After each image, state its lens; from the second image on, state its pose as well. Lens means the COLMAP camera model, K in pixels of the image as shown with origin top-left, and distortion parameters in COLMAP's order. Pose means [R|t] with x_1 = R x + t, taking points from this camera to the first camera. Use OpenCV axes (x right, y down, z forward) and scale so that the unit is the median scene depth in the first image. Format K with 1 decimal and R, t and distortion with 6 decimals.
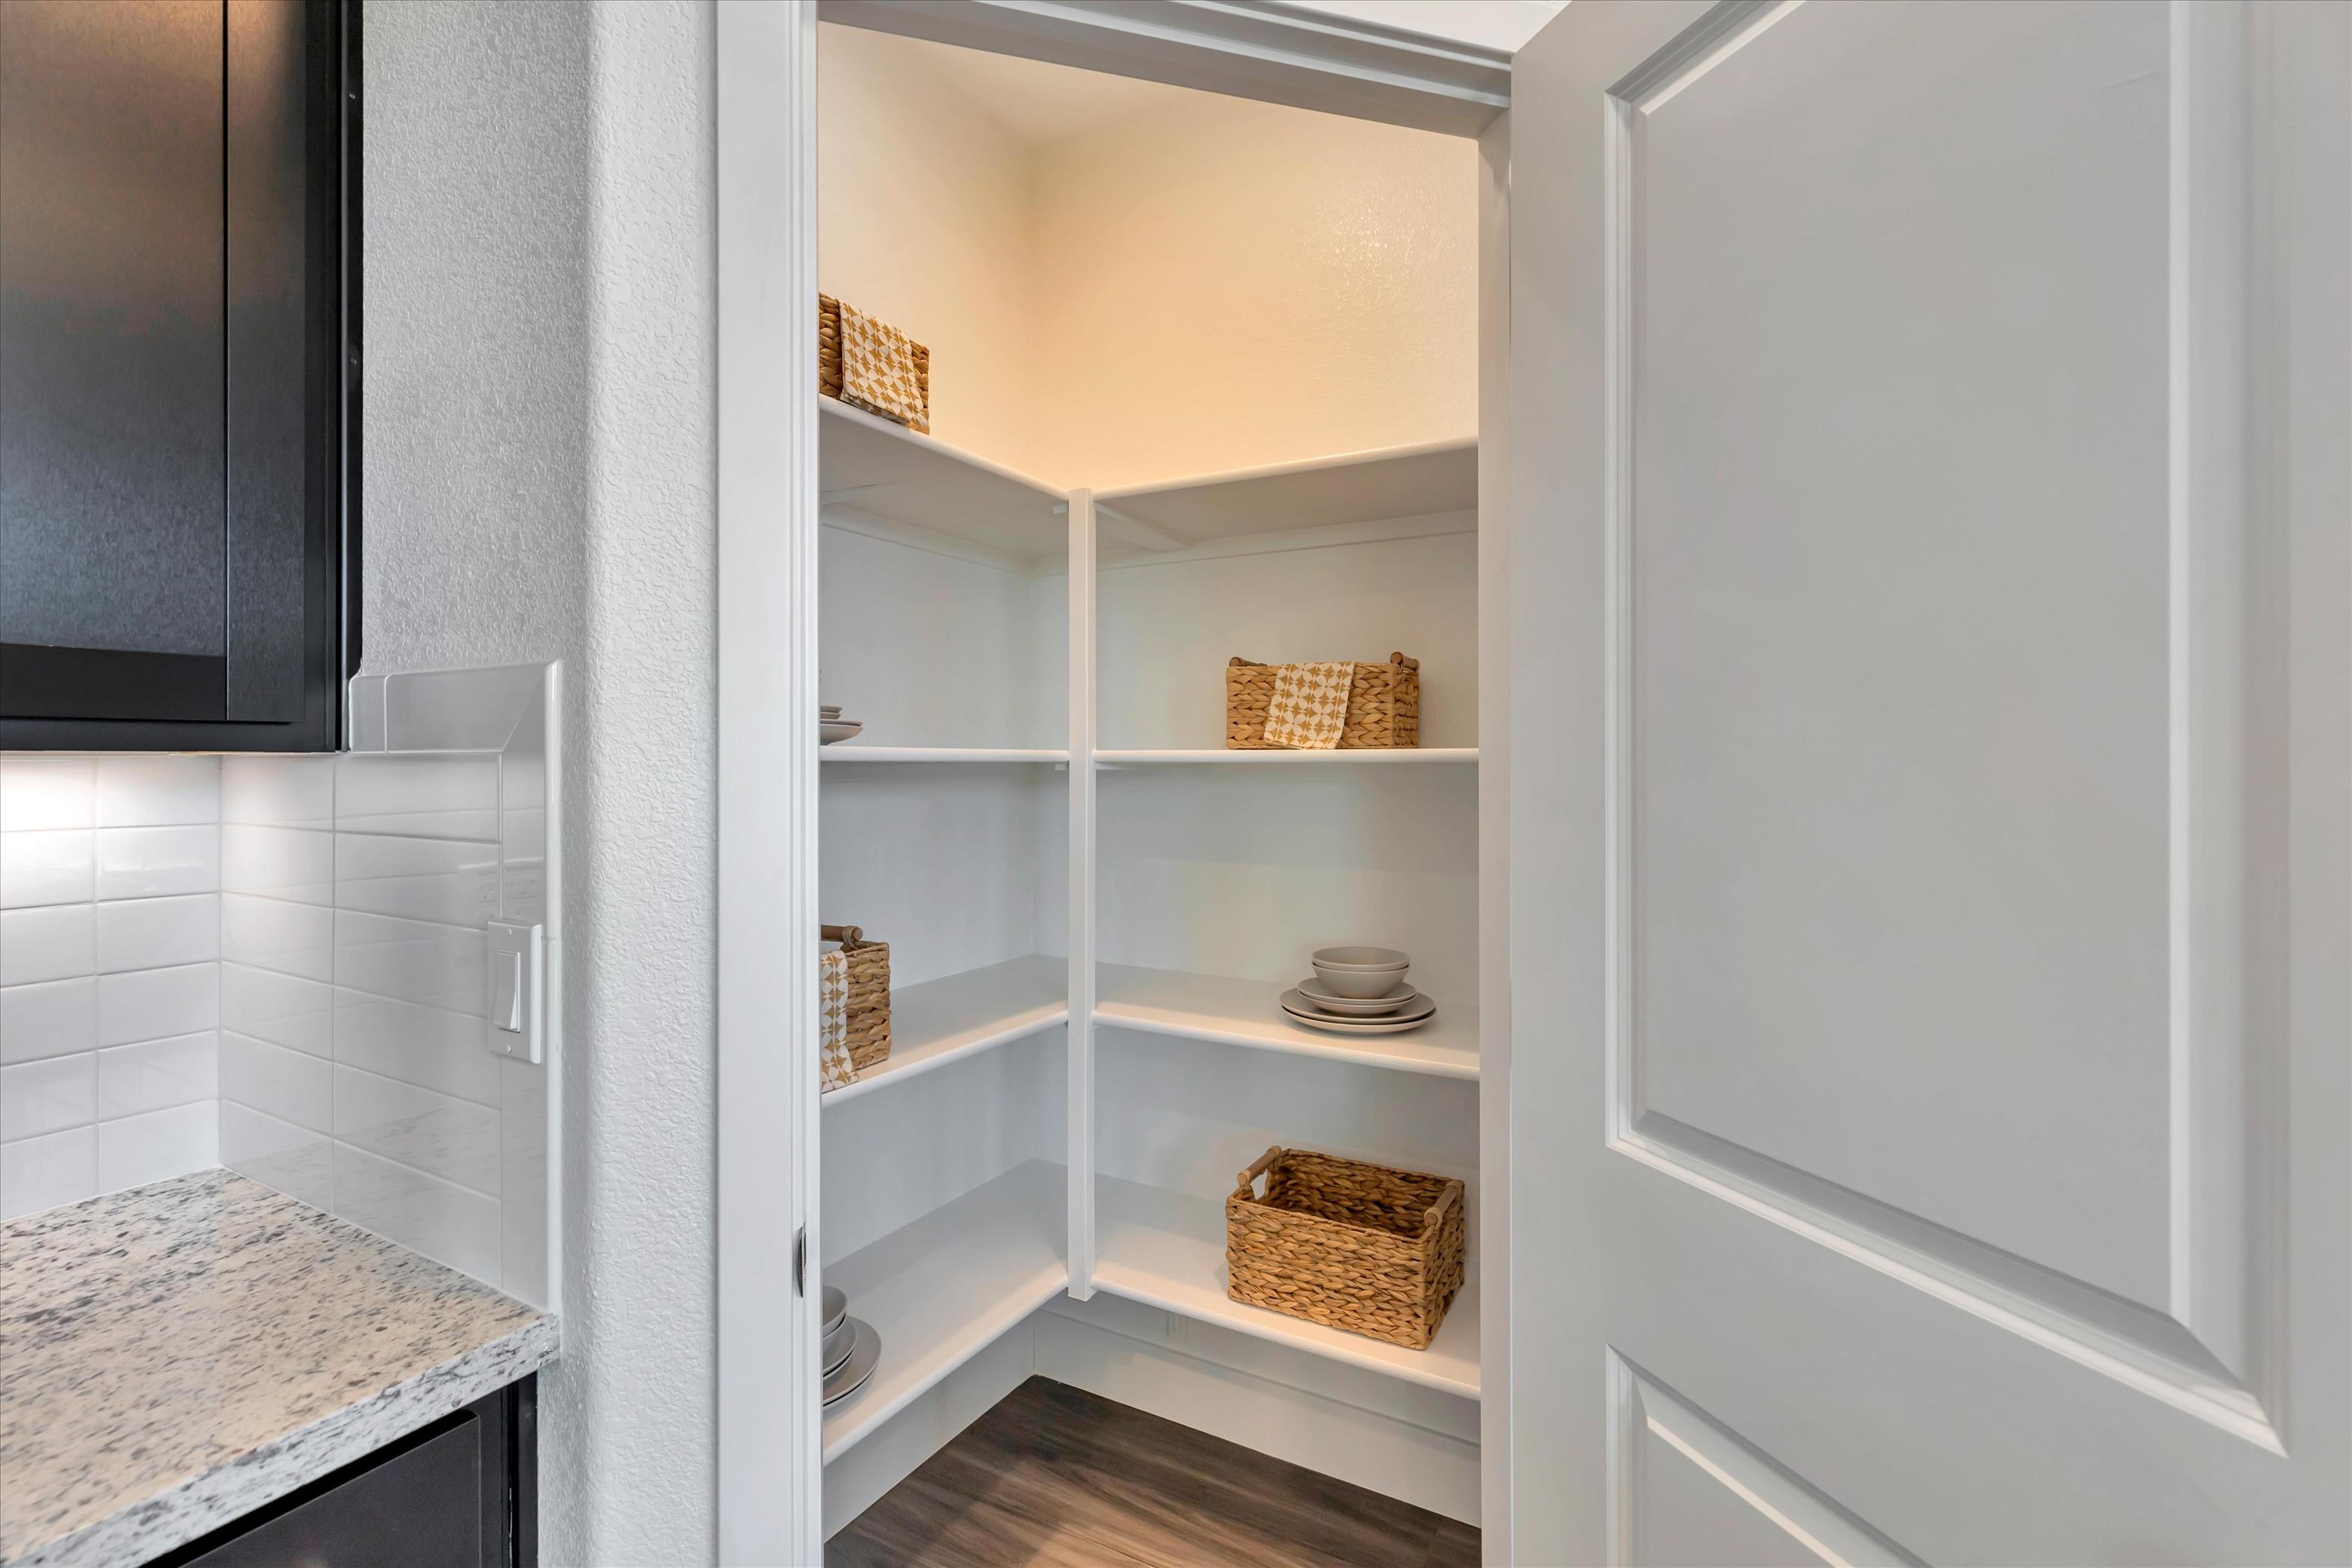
lens RADIAL K [[1063.8, 0, 1163.0], [0, 1063.8, 754.0], [0, 0, 1]] dist [0.000675, -0.000018]
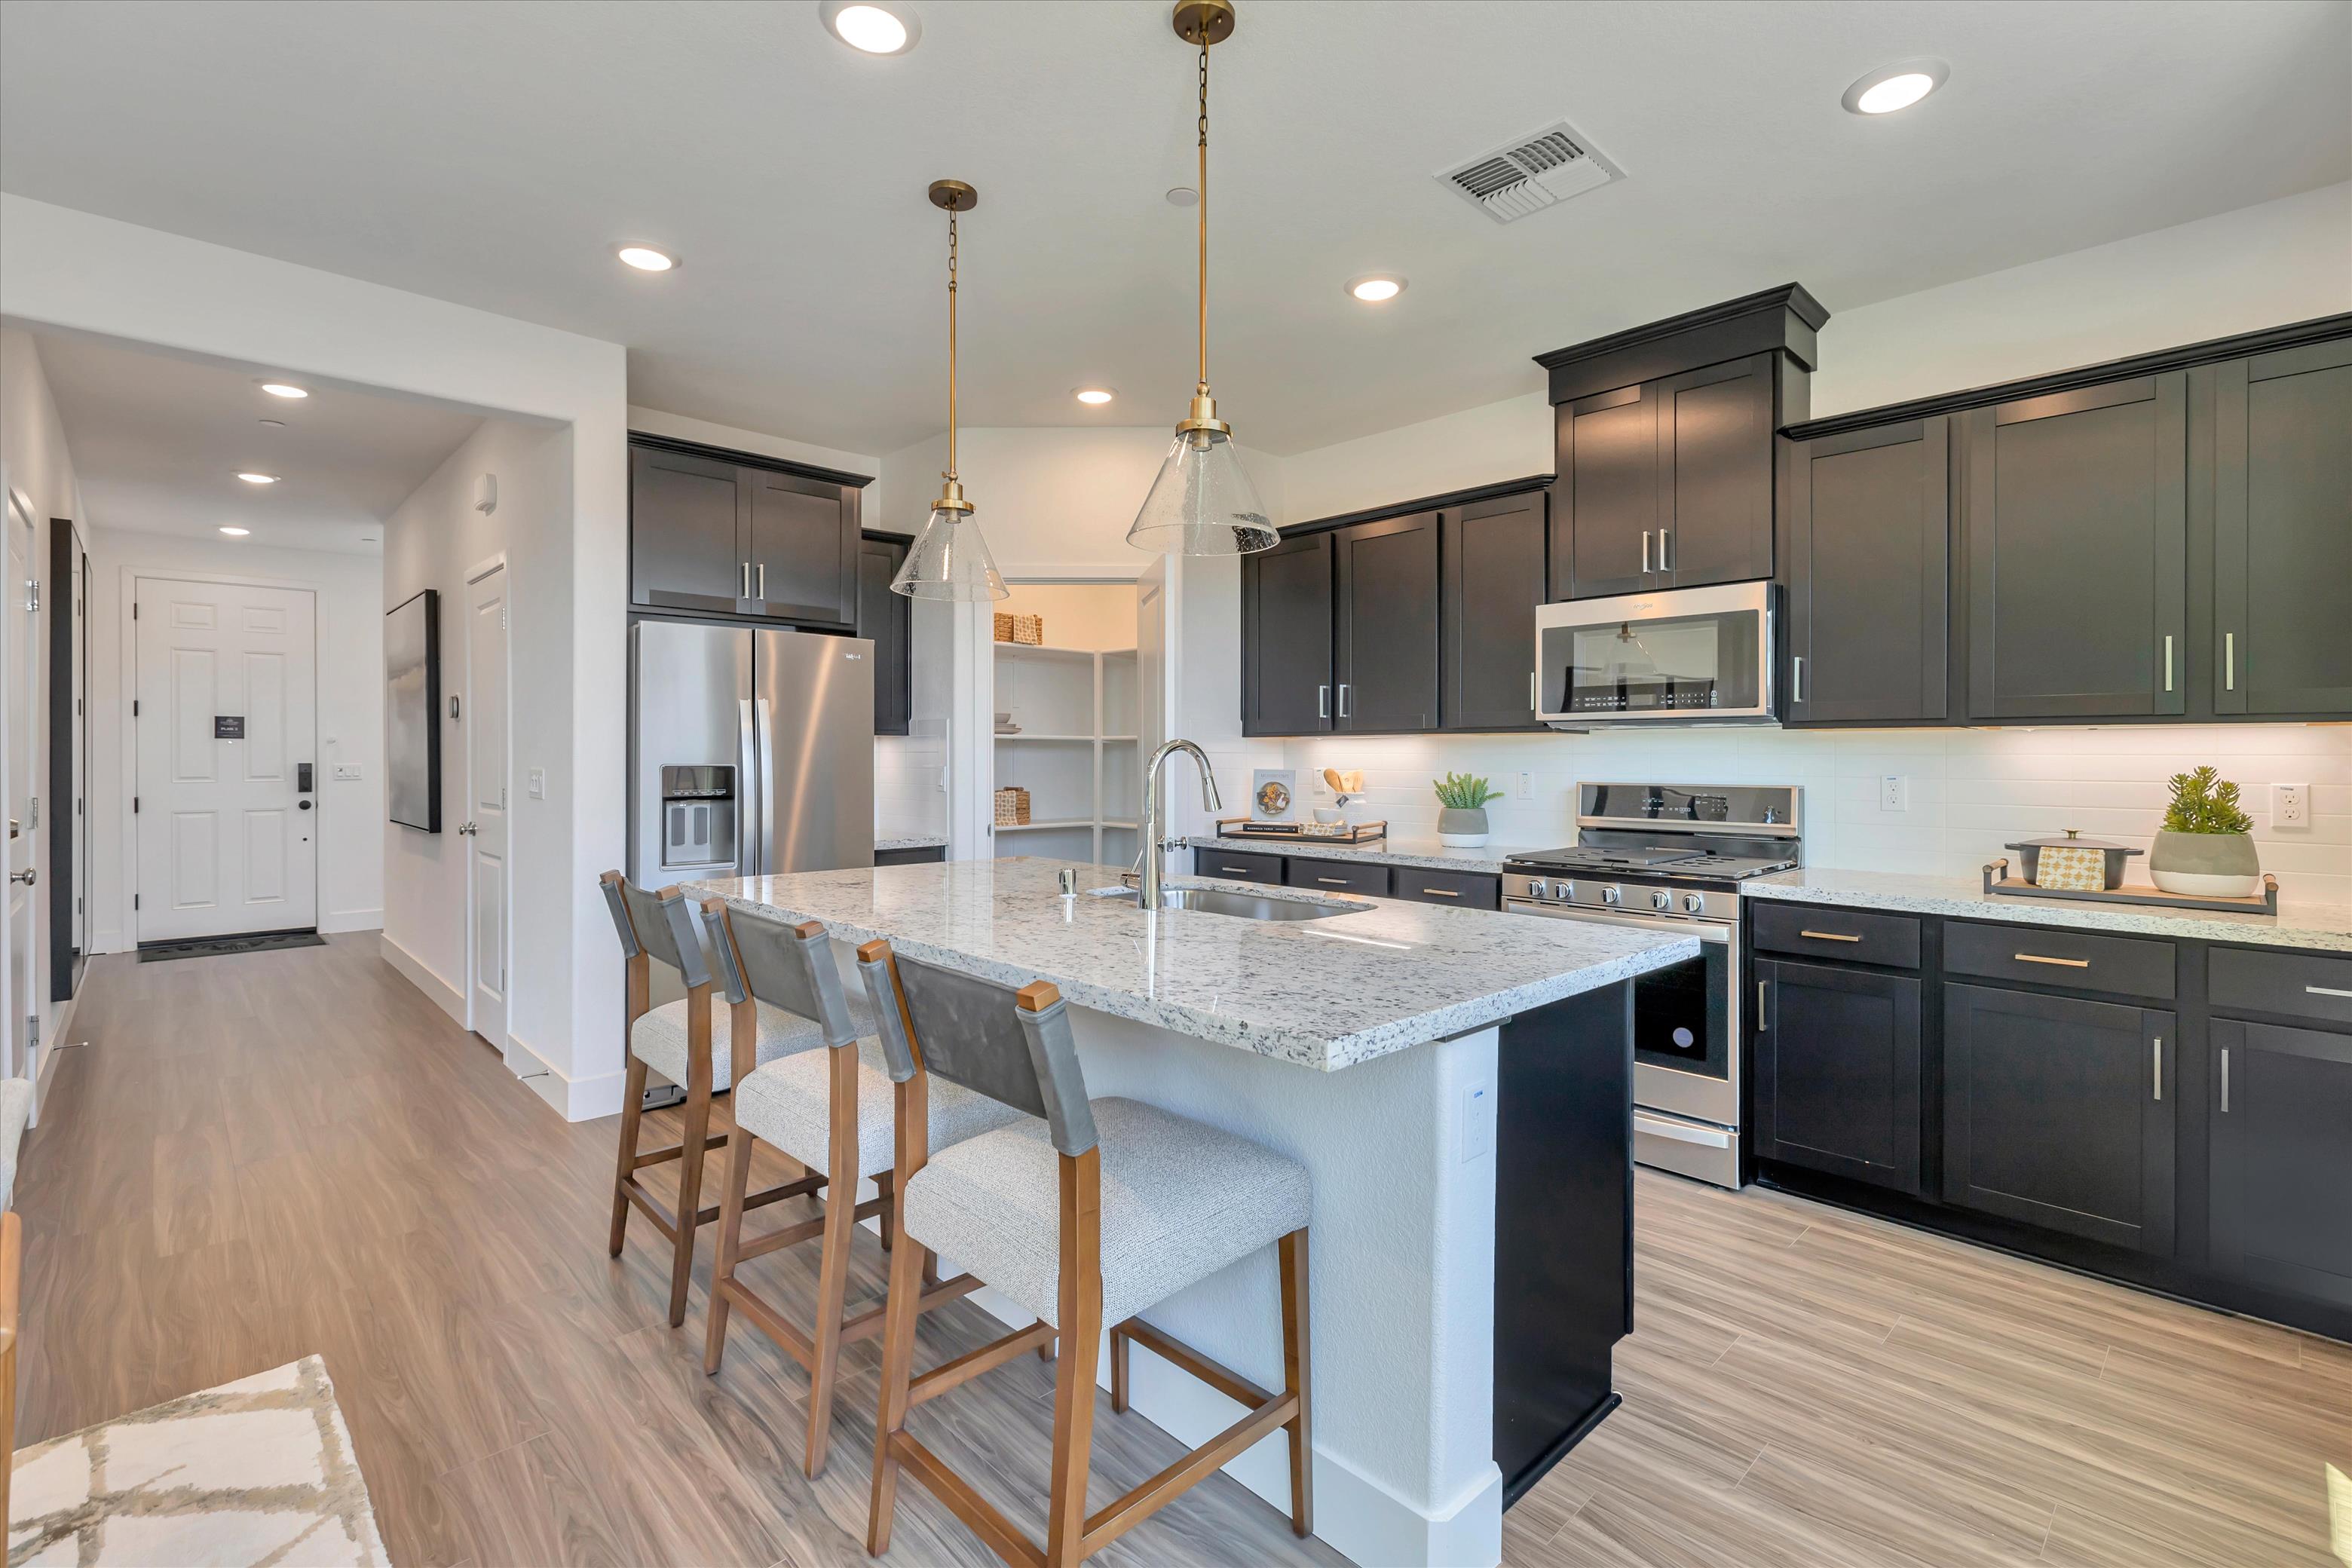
lens RADIAL K [[1063.8, 0, 1163.0], [0, 1063.8, 754.0], [0, 0, 1]] dist [0.000675, -0.000018]
pose [[0.955080, 0.005147, -0.296302, 1.546854], [-0.004969, 0.999987, 0.001354, 0.060417], [0.296305, 0.000179, 0.955093, -2.866421]]
